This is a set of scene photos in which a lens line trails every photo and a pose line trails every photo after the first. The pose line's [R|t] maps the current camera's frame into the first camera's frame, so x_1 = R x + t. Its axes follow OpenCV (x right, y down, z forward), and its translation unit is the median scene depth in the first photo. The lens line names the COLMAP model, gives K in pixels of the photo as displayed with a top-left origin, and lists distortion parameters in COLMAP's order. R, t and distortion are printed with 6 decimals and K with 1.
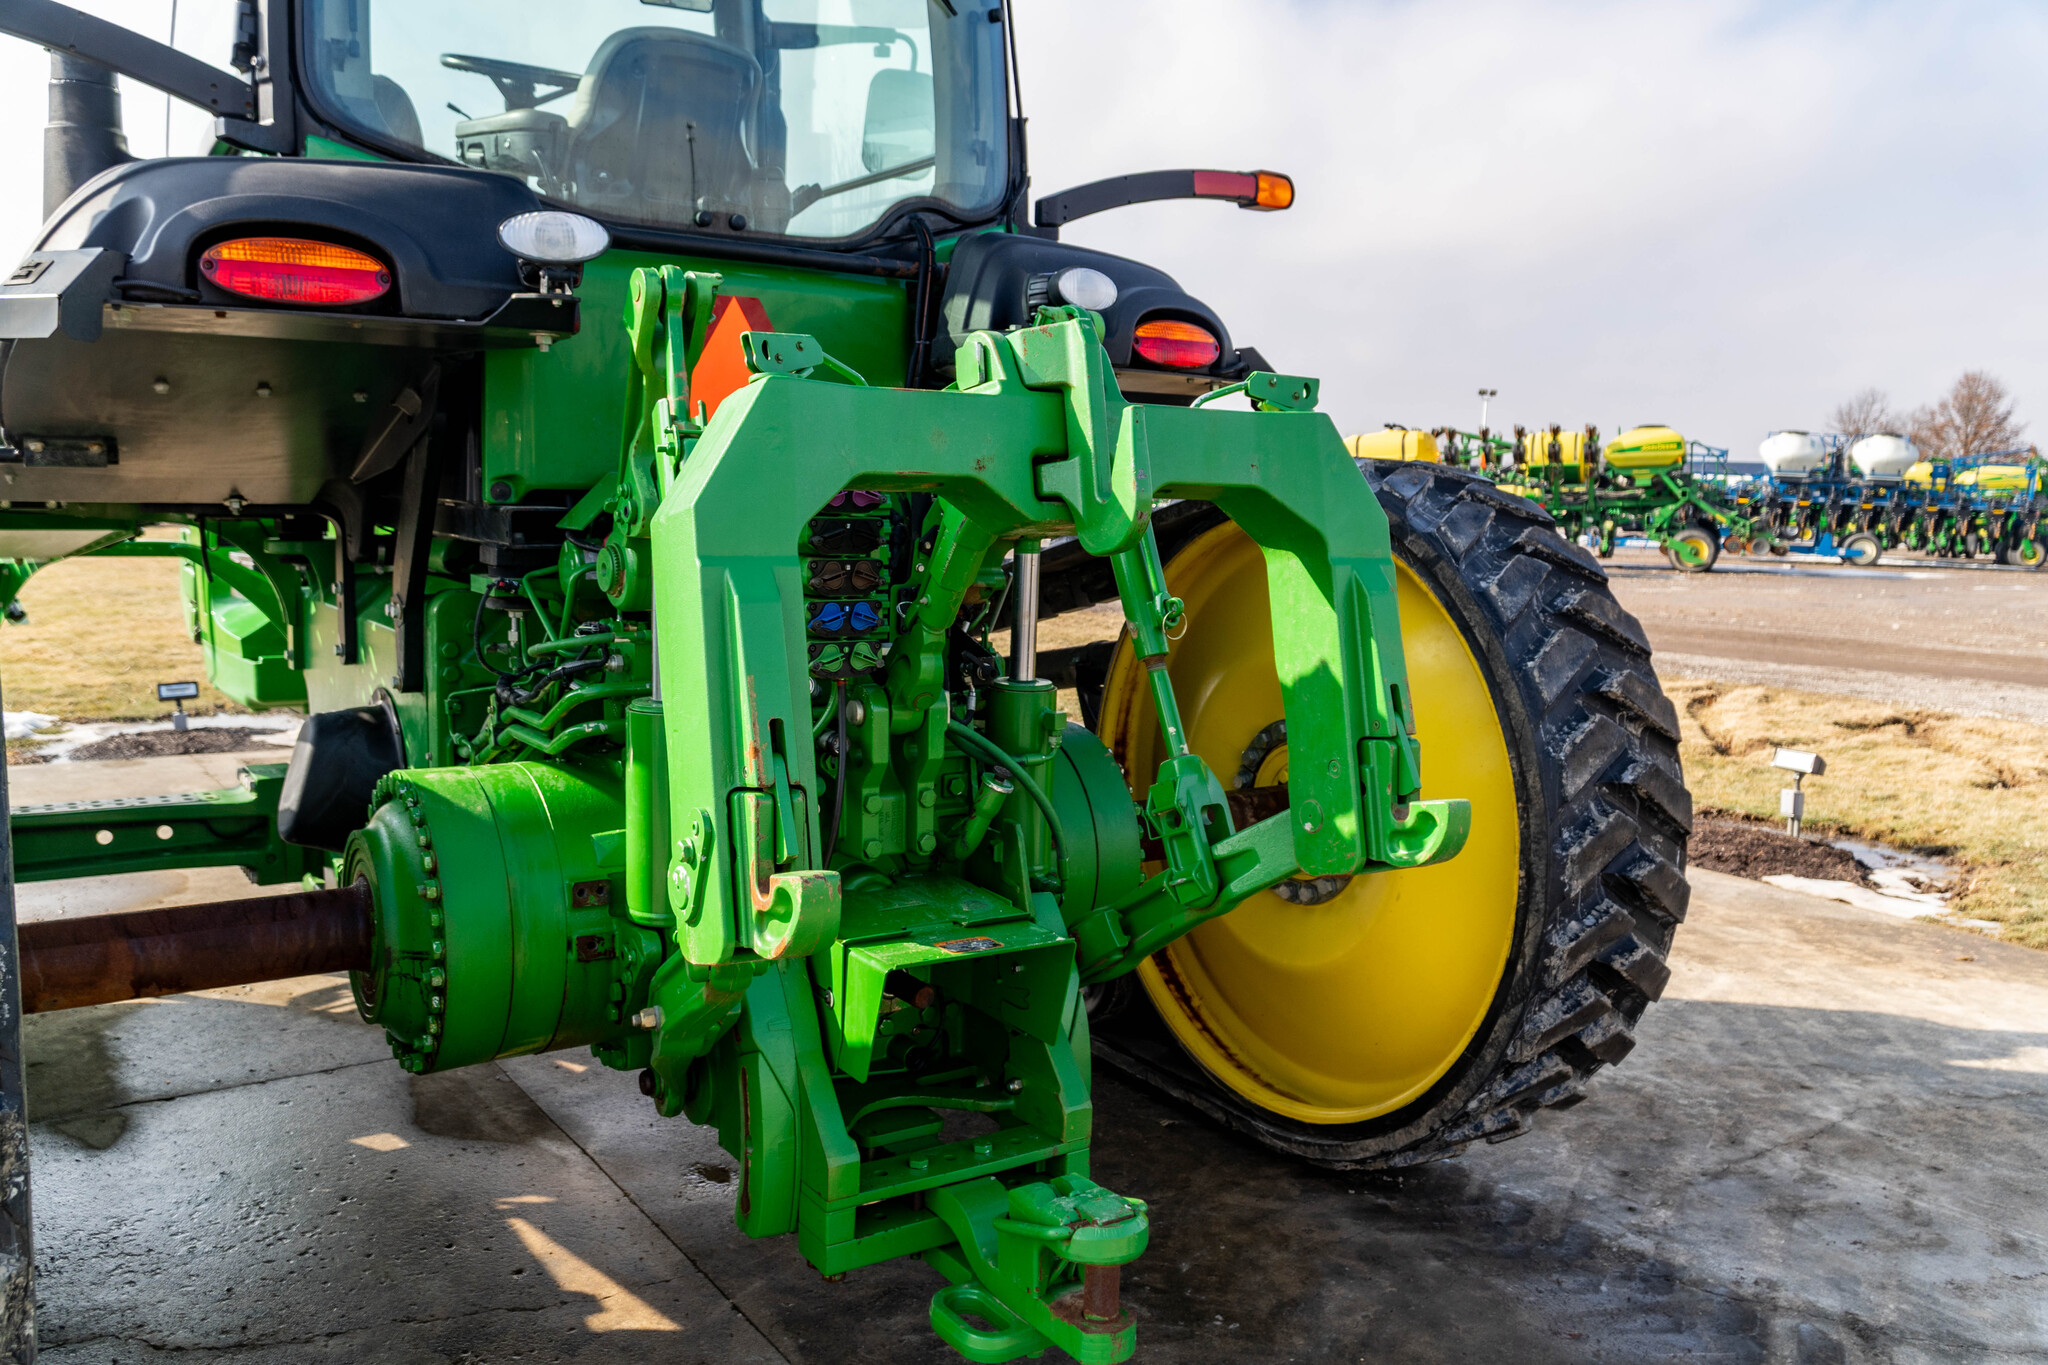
lens RADIAL K [[1603.3, 0, 1024.0], [0, 1603.3, 682.5], [0, 0, 1]] dist [0.009695, -0.002982]
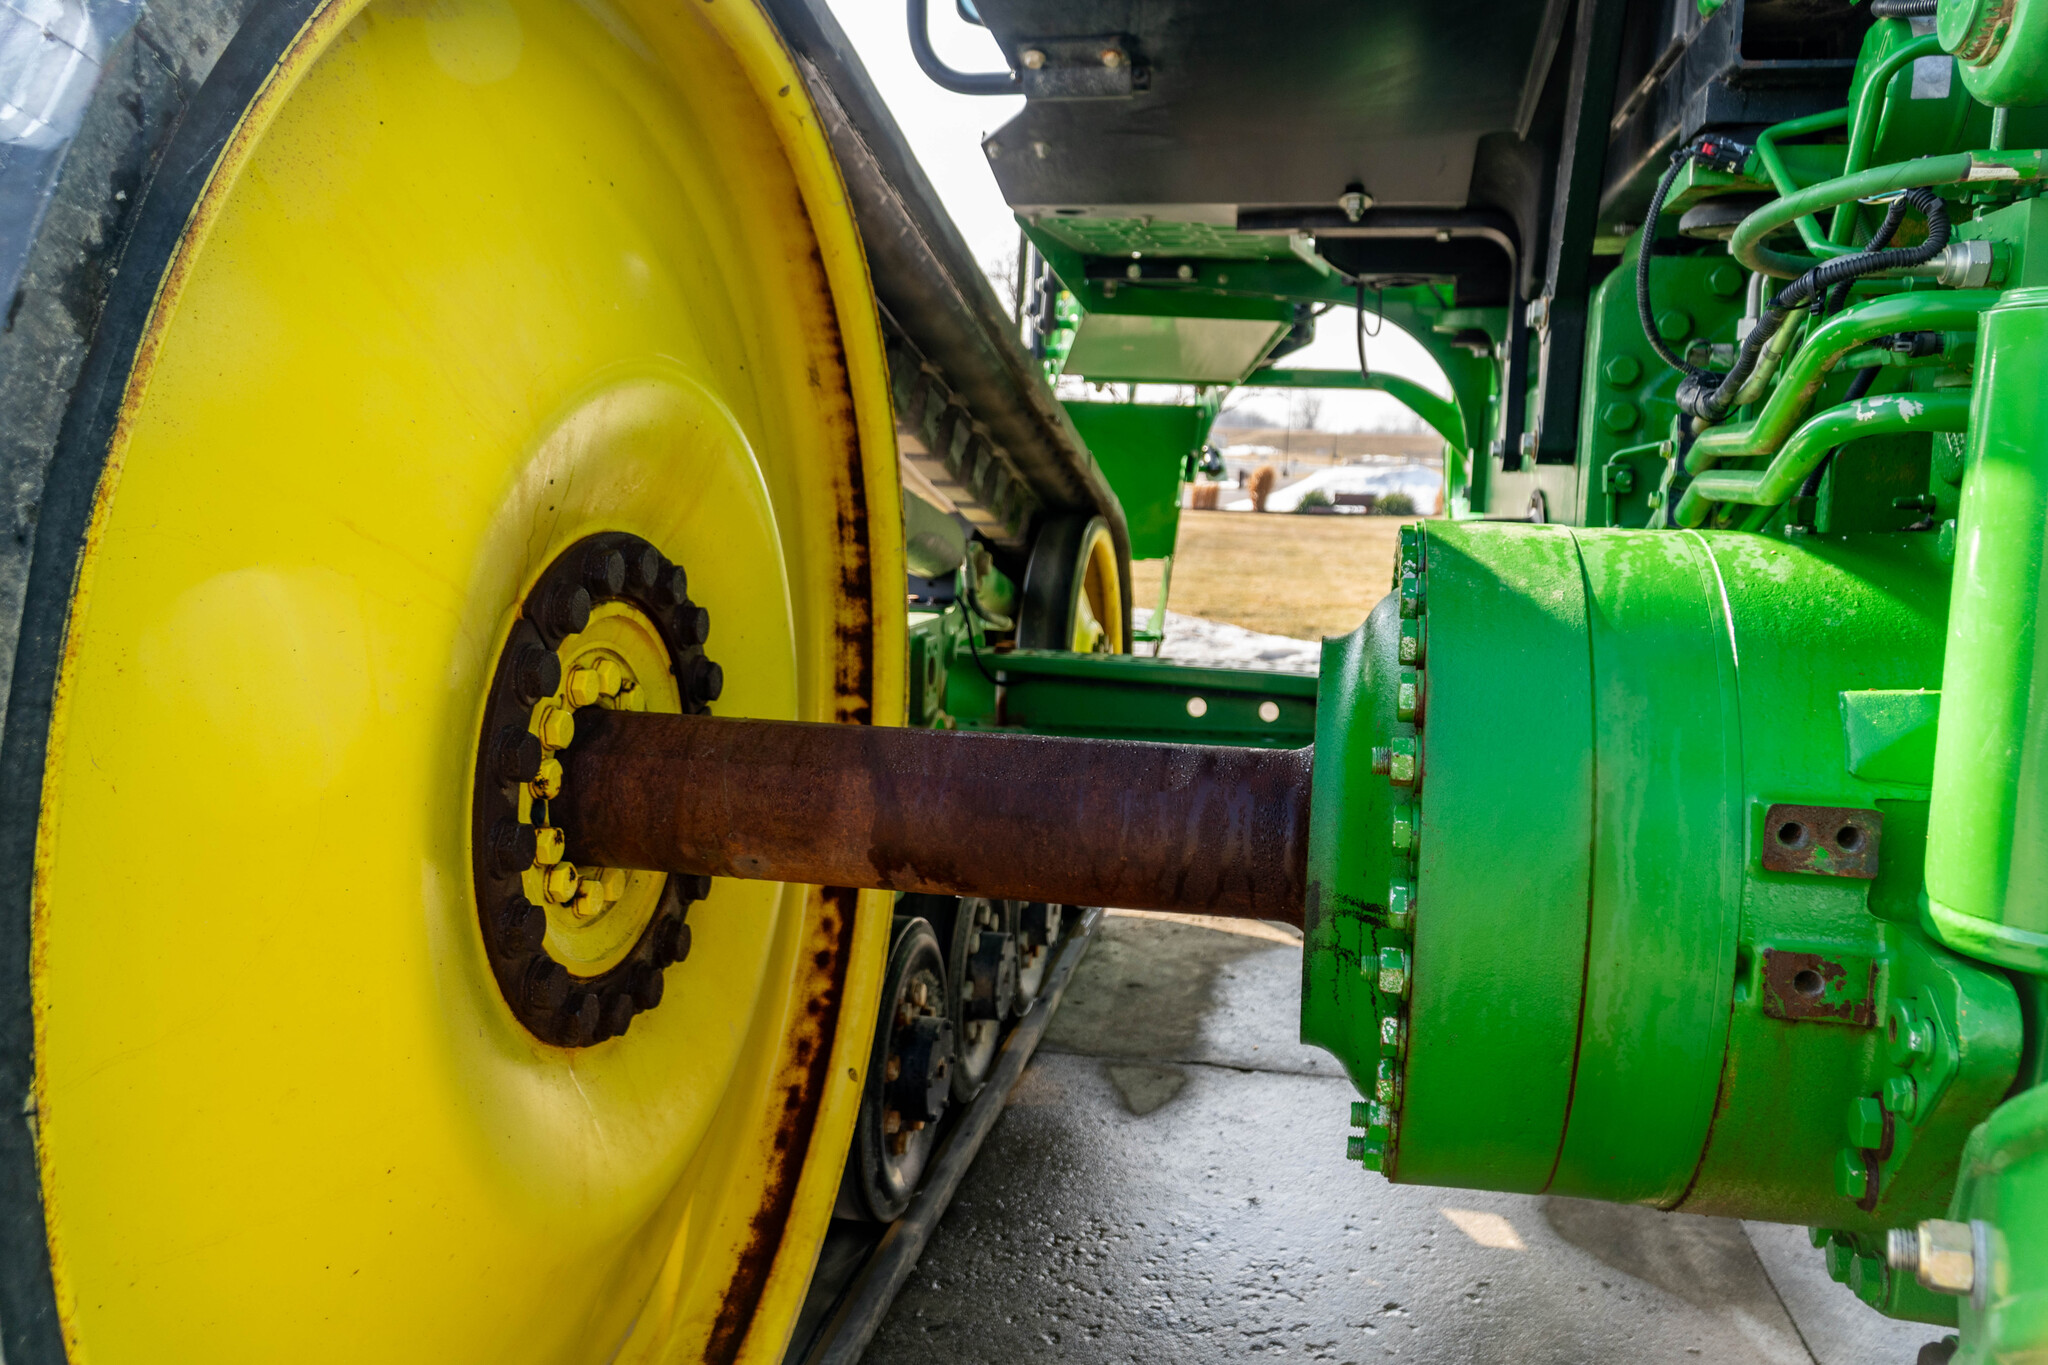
lens RADIAL K [[1603.3, 0, 1024.0], [0, 1603.3, 682.5], [0, 0, 1]] dist [0.009695, -0.002982]
pose [[0.697266, 0.086712, -0.711548, -0.134544], [-0.090310, 0.995373, 0.032802, 0.097279], [0.711100, 0.041389, 0.701871, 0.595426]]
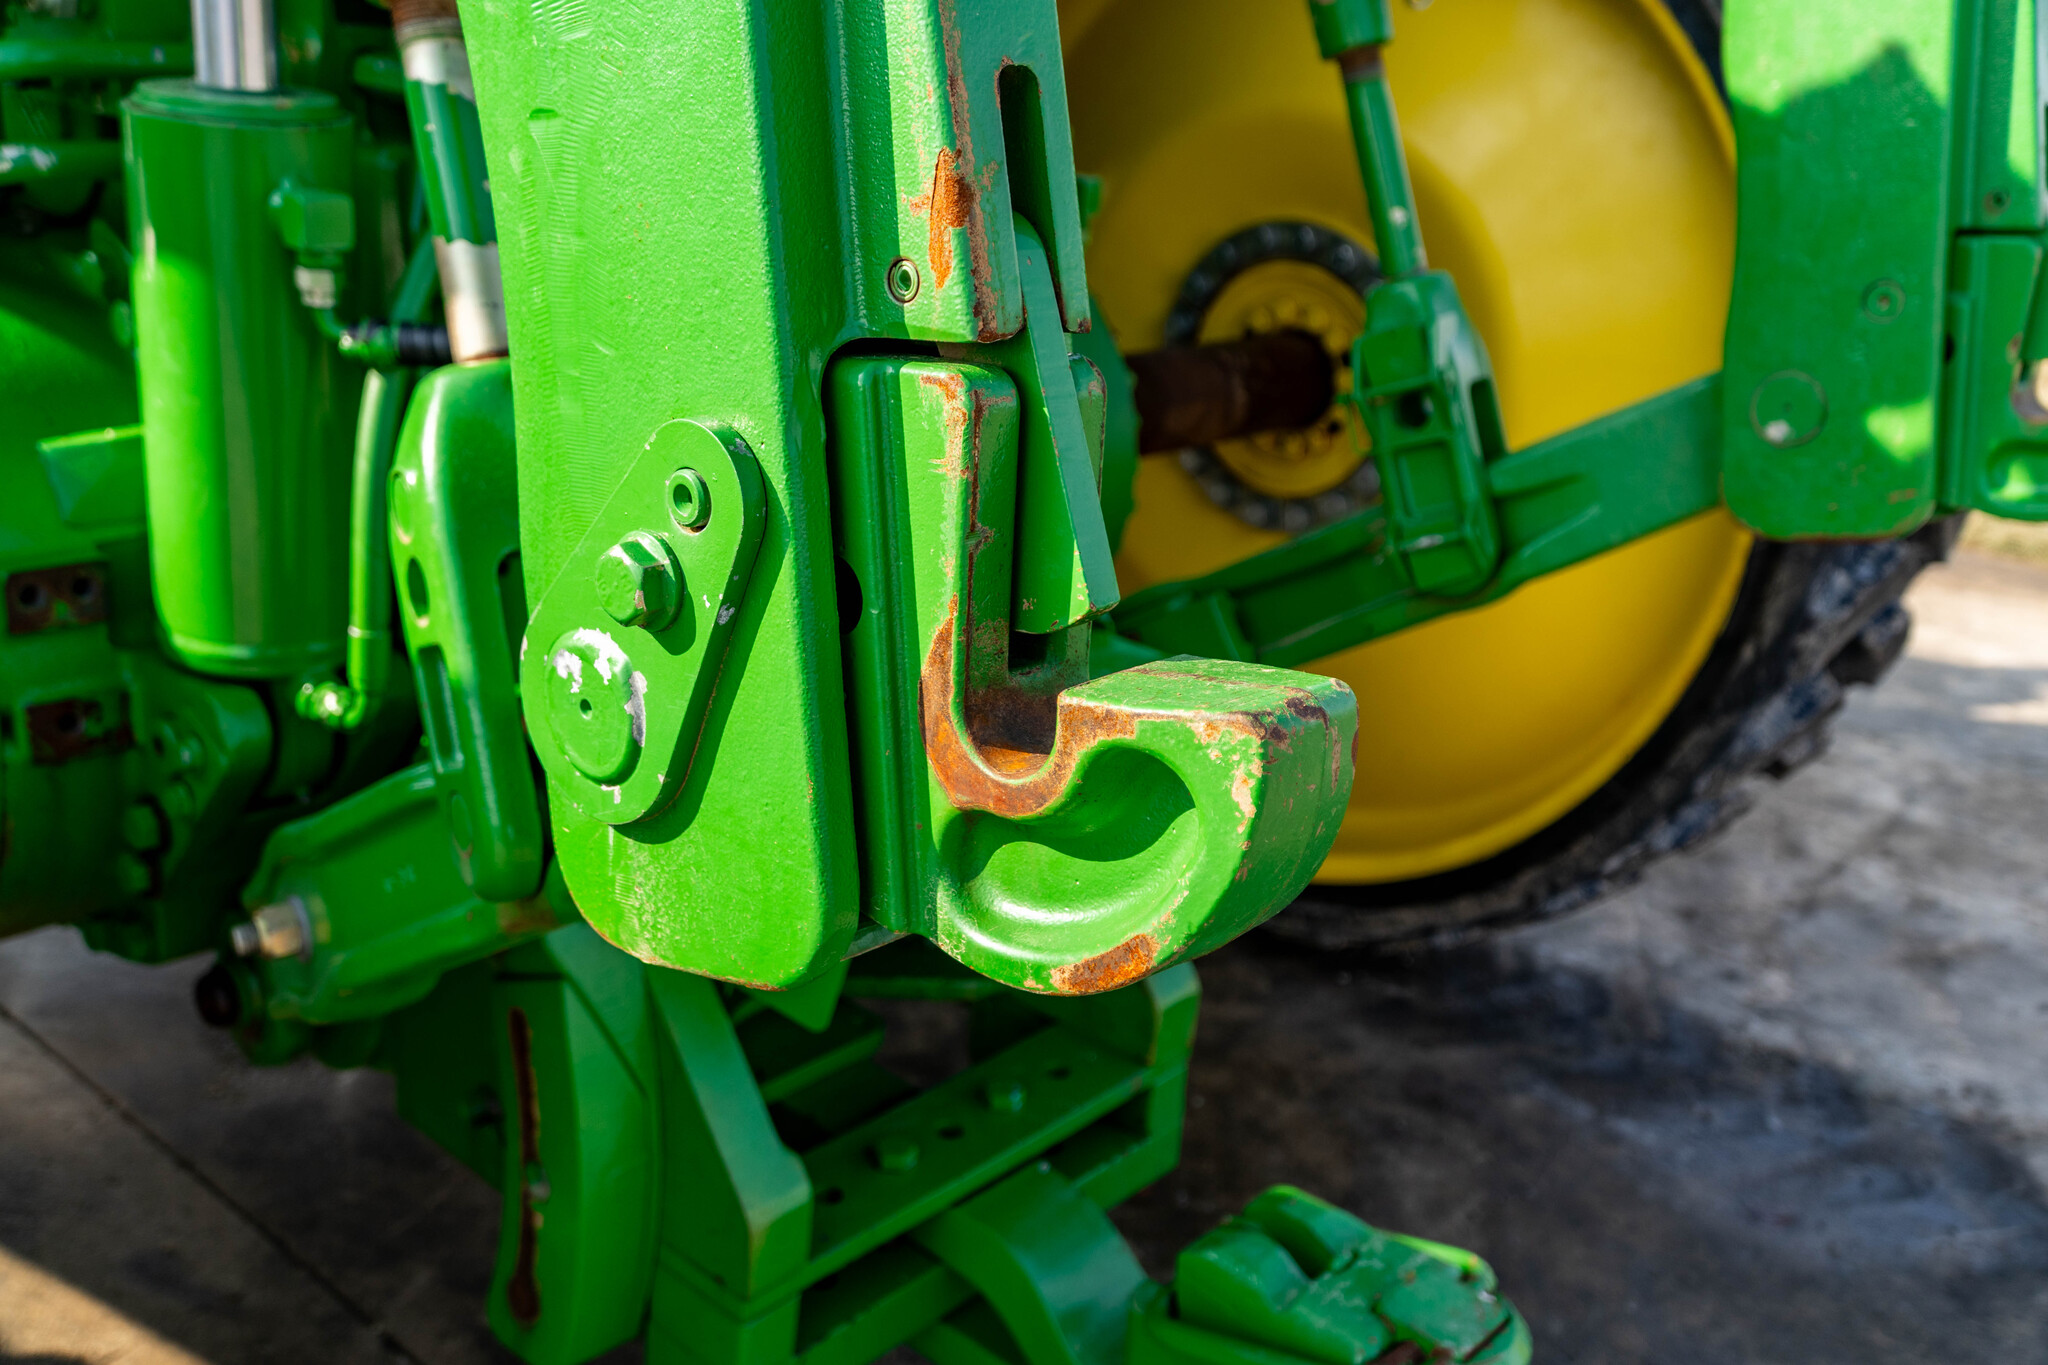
lens RADIAL K [[1926.8, 0, 1023.2], [0, 1926.8, 655.1], [0, 0, 1]] dist [0.083344, -0.000295]
pose [[0.966495, -0.030335, 0.254886, -0.161015], [-0.028730, 0.973969, 0.224853, 0.030344], [-0.255072, -0.224642, 0.940465, 0.475554]]
